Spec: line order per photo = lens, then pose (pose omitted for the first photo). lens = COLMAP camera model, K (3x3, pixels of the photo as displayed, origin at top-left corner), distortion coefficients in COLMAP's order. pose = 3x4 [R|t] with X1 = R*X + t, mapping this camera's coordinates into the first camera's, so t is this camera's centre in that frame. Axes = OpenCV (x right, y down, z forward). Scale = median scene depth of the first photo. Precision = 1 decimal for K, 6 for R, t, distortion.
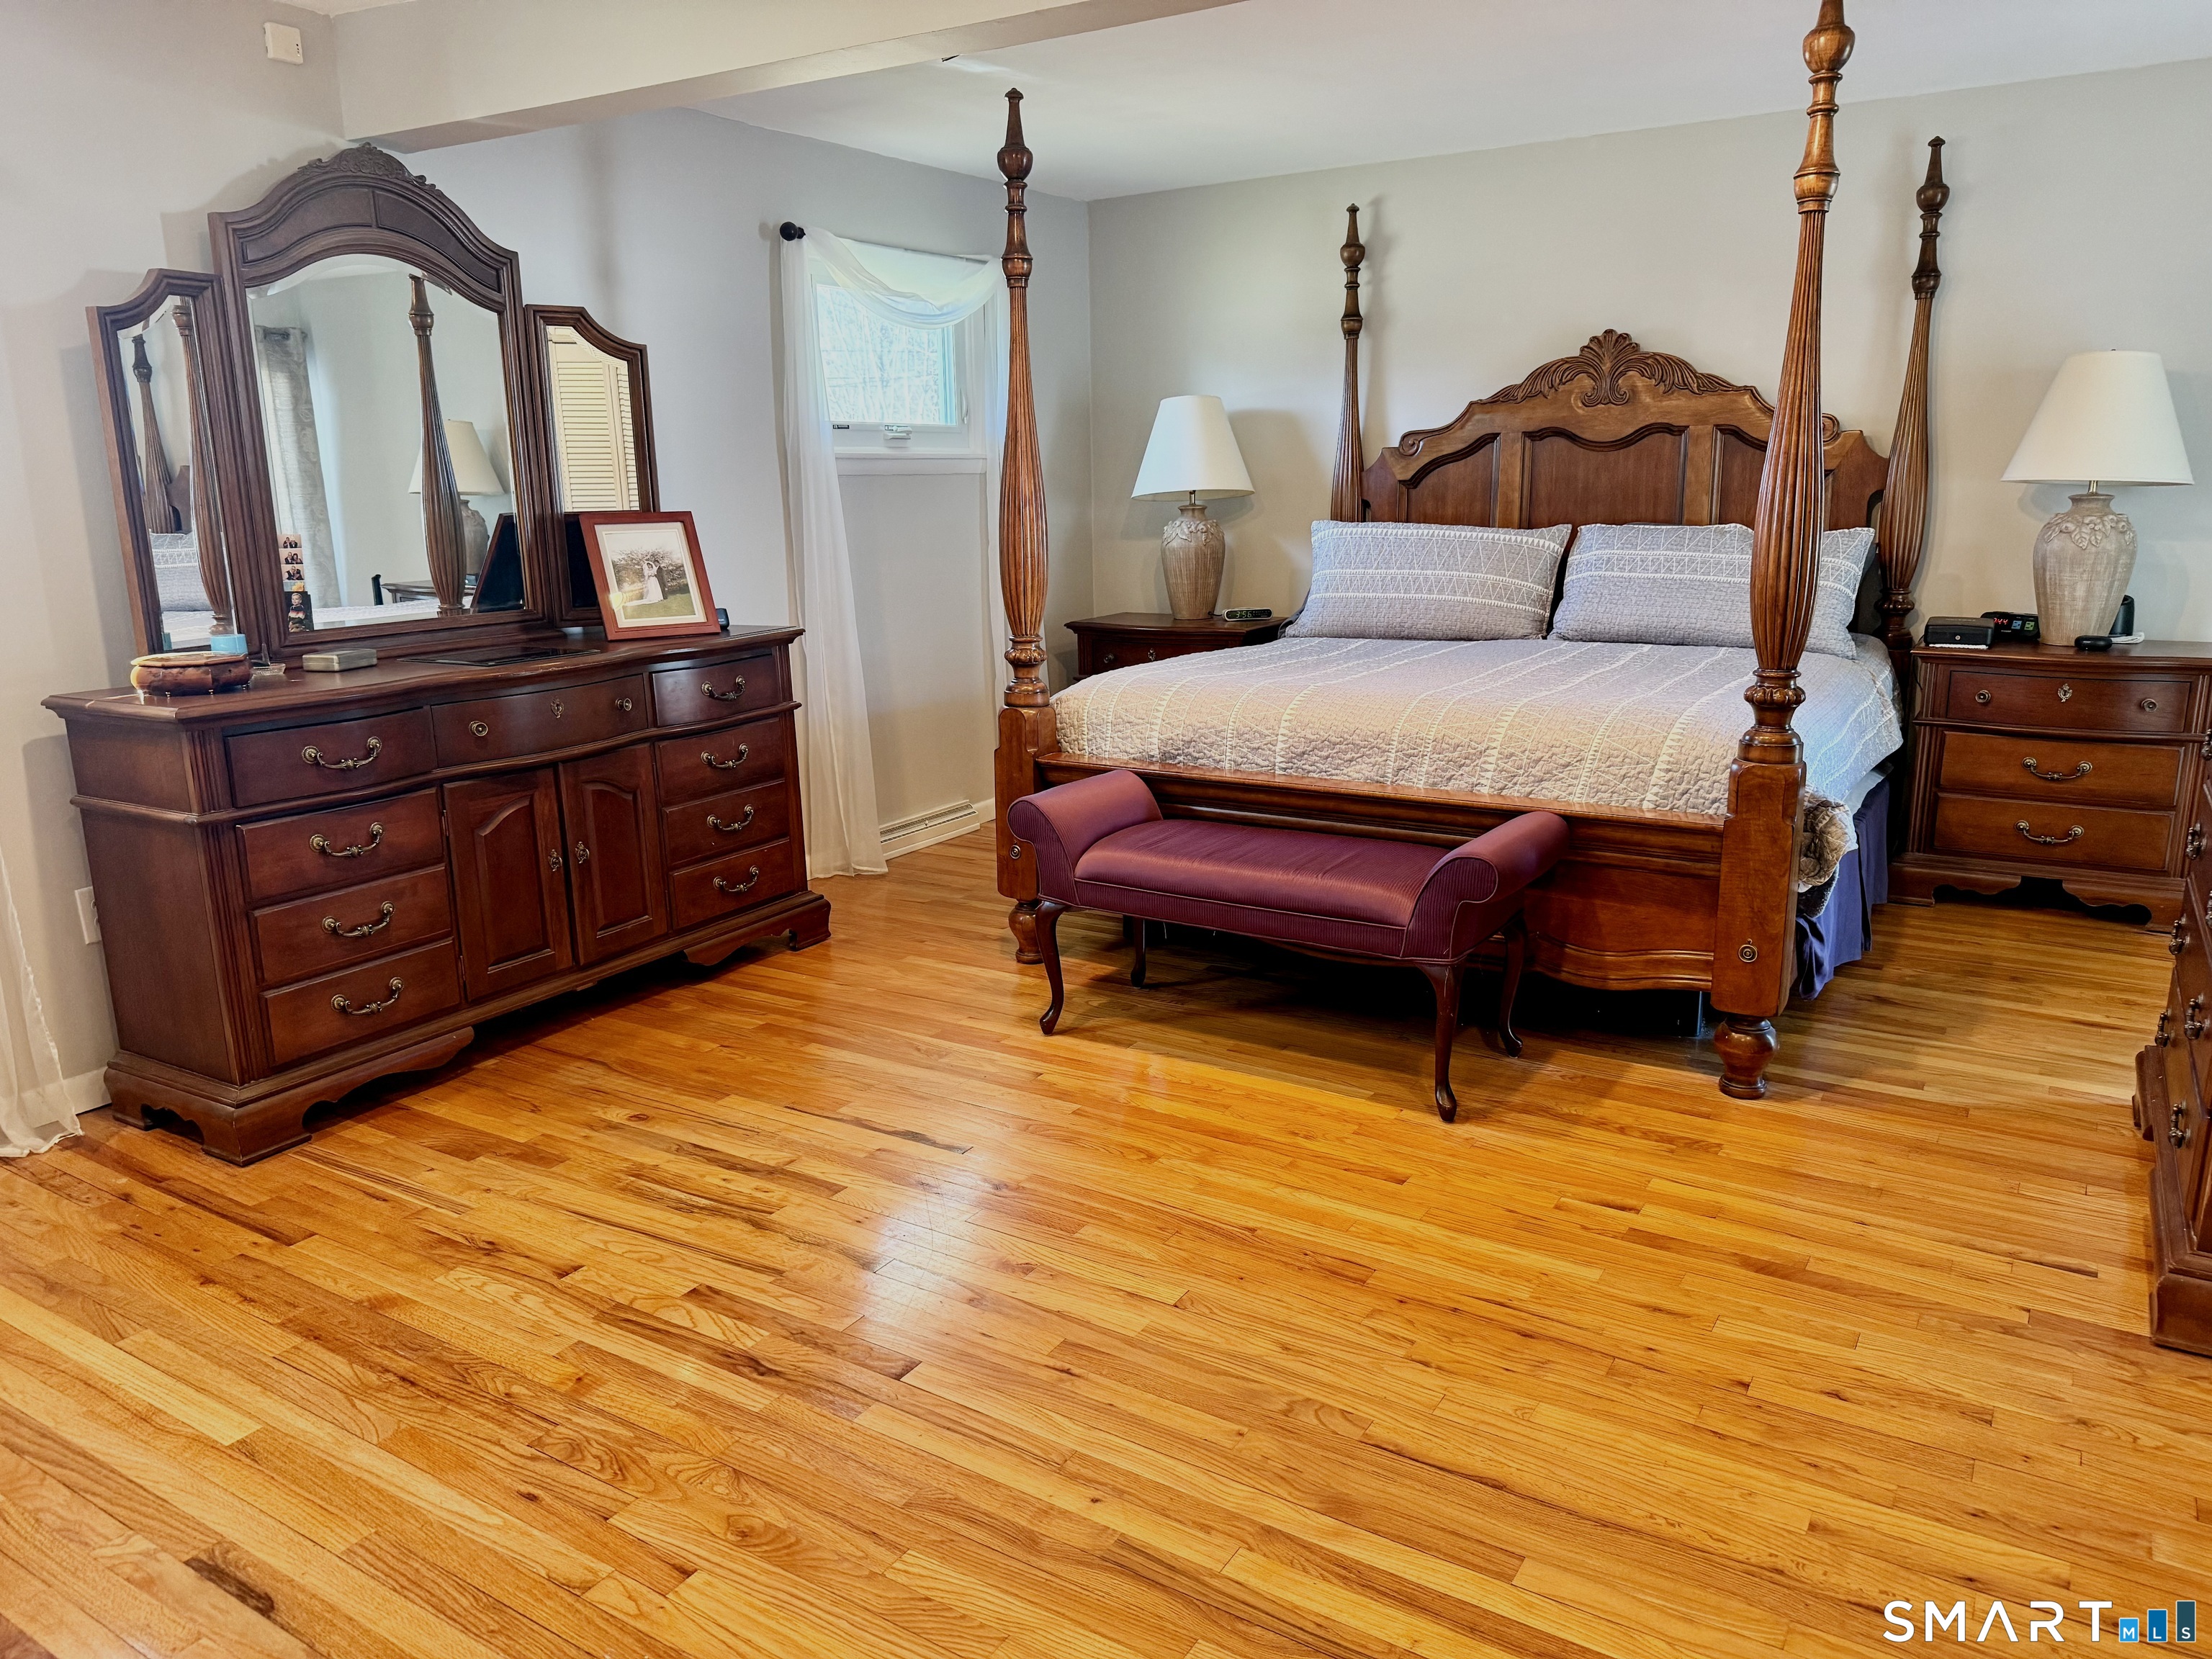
lens RADIAL K [[1548.4, 0, 1092.1], [0, 1548.4, 844.6], [0, 0, 1]] dist [0.069693, -0.088933]
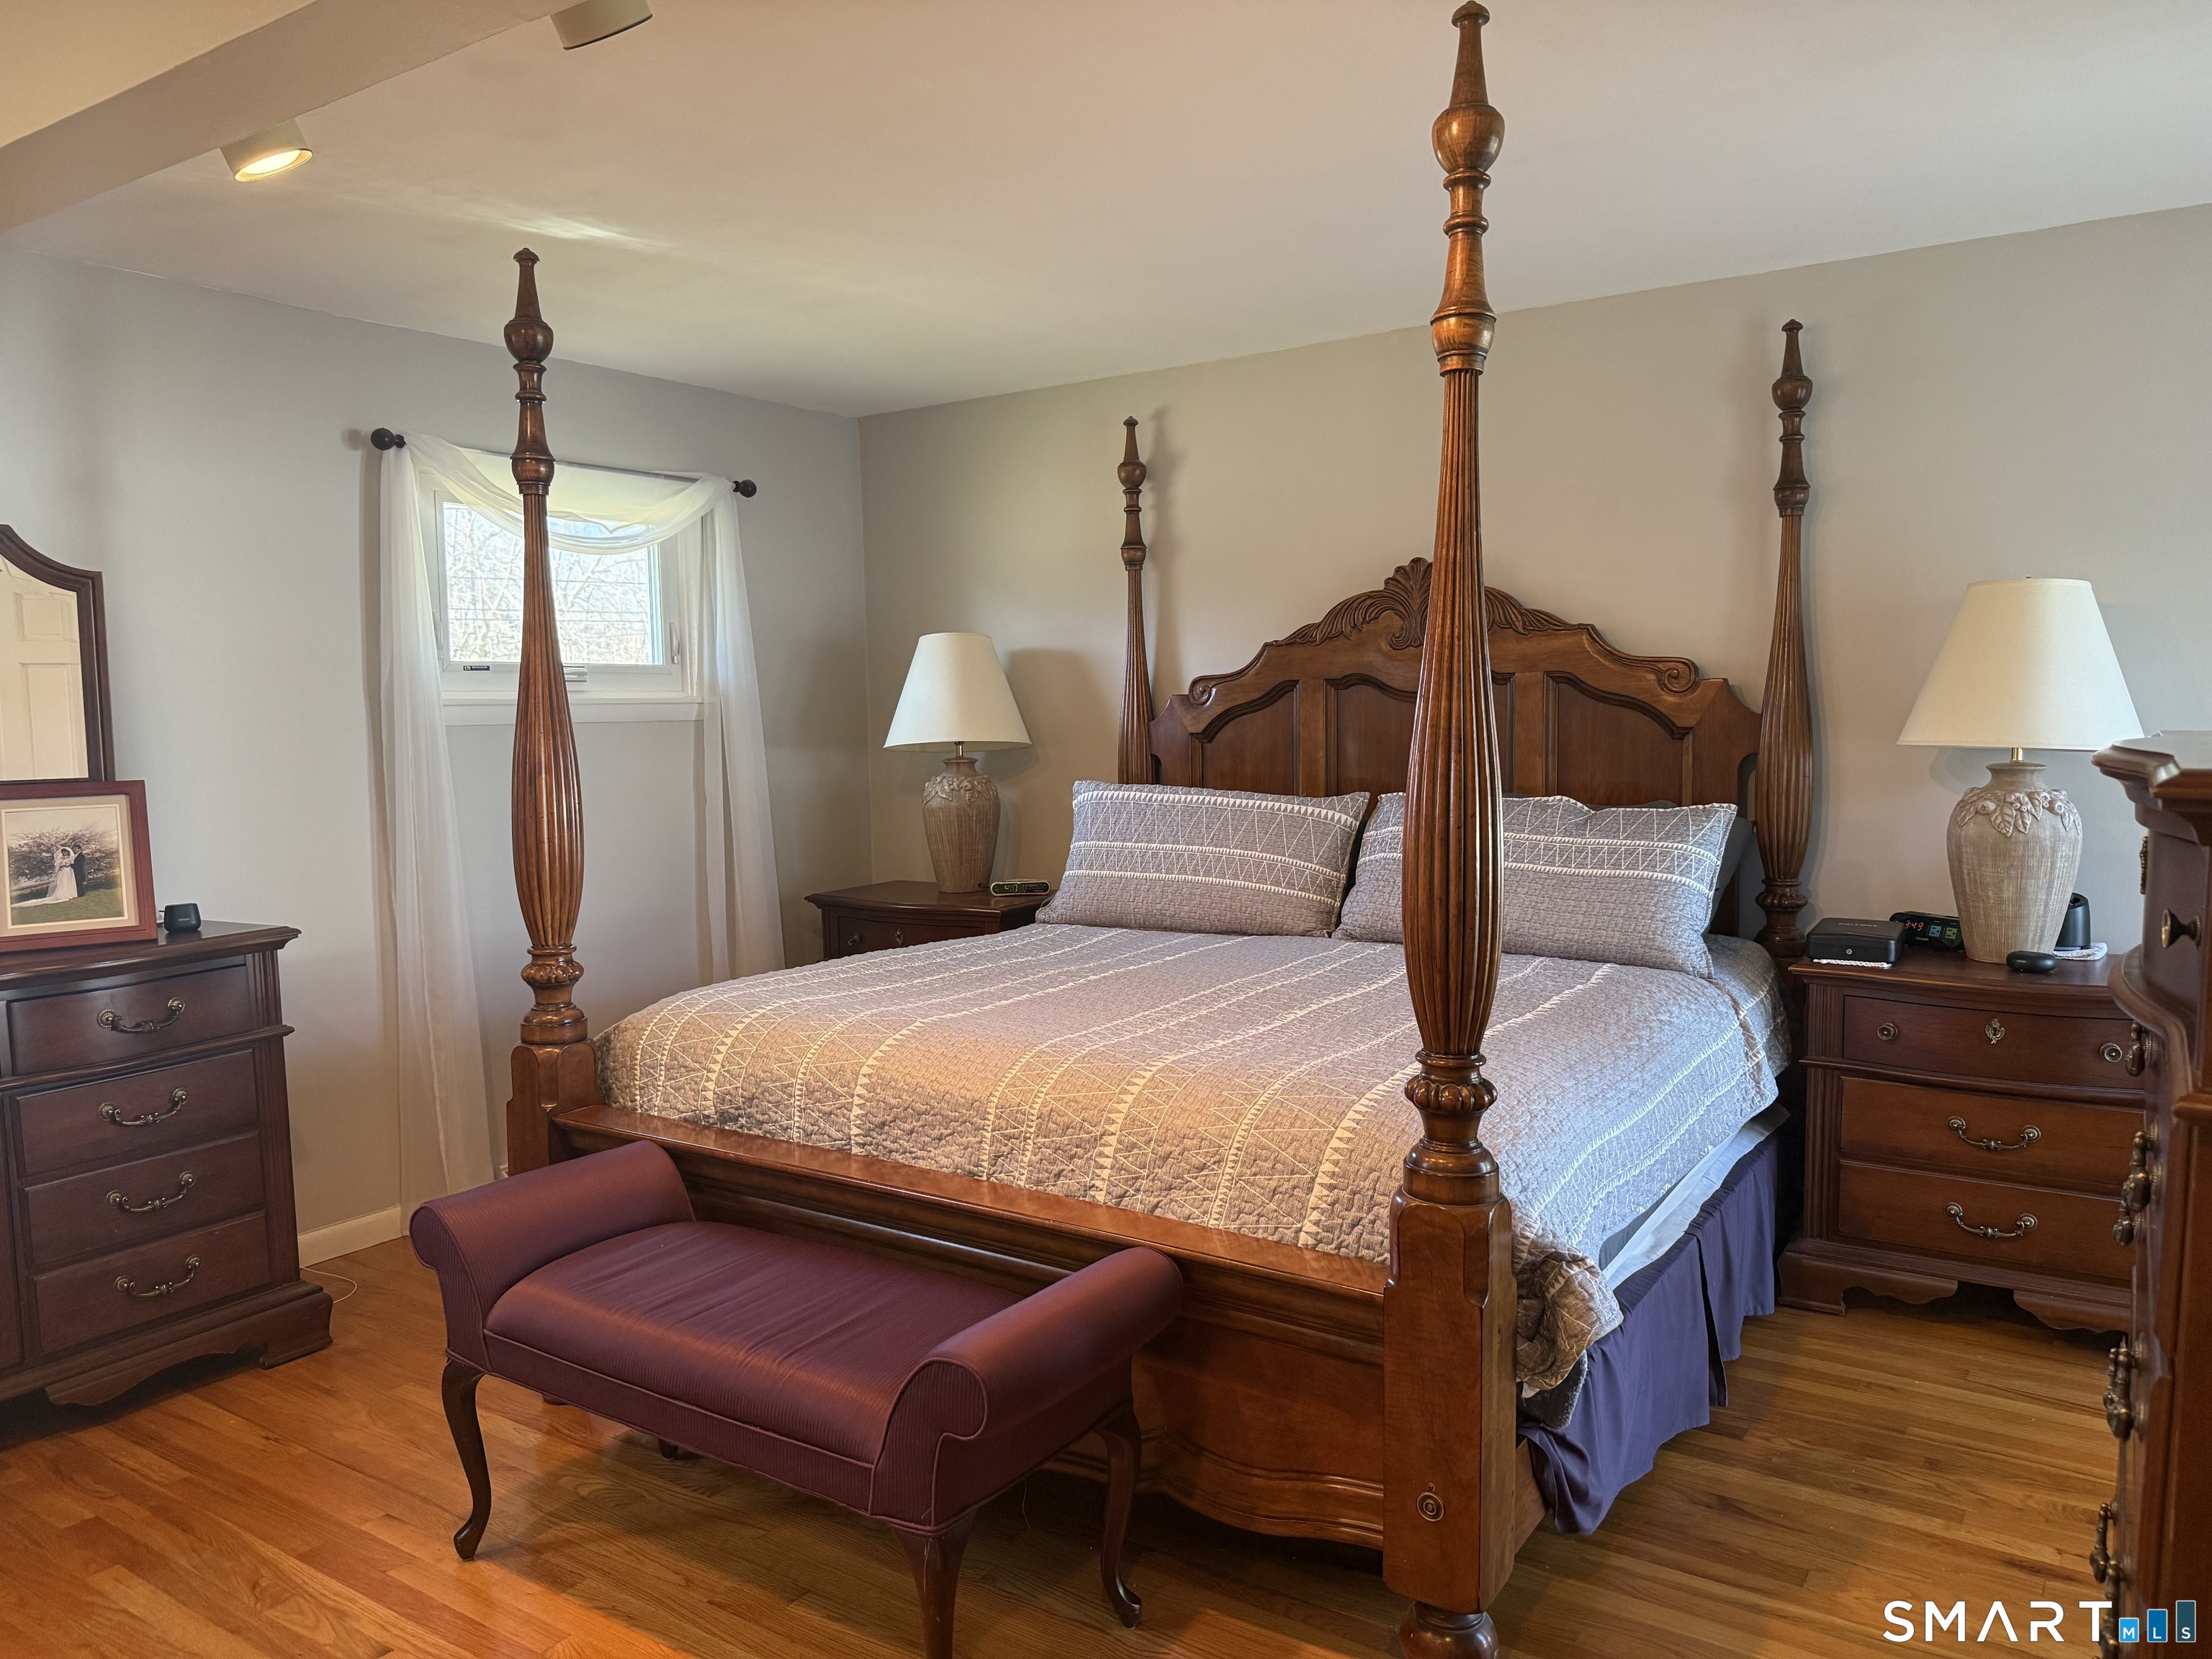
lens RADIAL K [[1548.4, 0, 1086.3], [0, 1548.4, 852.4], [0, 0, 1]] dist [0.069693, -0.088933]
pose [[0.999406, 0.004552, -0.034158, 0.227981], [-0.009246, 0.990314, -0.138537, -0.076158], [0.033196, 0.138770, 0.989768, 0.258398]]
